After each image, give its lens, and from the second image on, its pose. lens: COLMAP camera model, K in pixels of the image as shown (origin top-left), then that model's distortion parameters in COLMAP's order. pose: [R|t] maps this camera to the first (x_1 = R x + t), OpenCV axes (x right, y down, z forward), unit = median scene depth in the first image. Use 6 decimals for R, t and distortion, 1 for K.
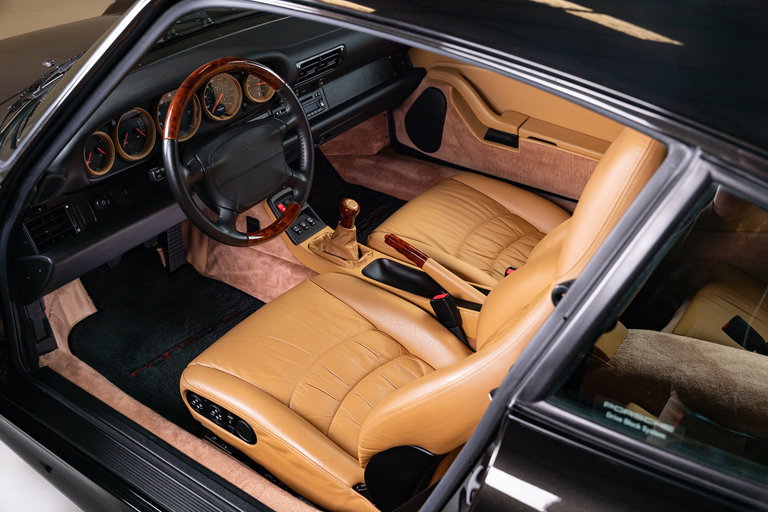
lens RADIAL K [[741.4, 0, 384.6], [0, 741.4, 256.5], [0, 0, 1]] dist [-0.002840, 0.000000]
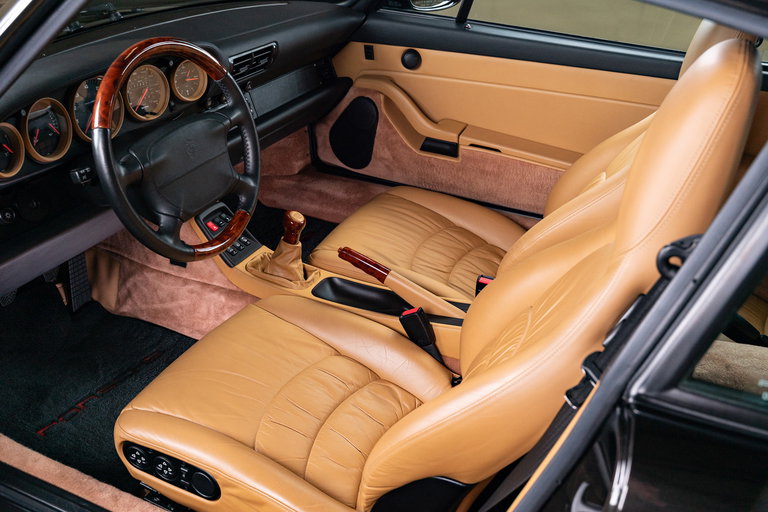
lens RADIAL K [[741.4, 0, 383.6], [0, 741.4, 258.0], [0, 0, 1]] dist [-0.002840, 0.000000]
pose [[0.983334, -0.047807, 0.175411, -0.103299], [0.059000, 0.996503, -0.059161, 0.038433], [-0.171969, 0.068524, 0.982716, 0.120363]]
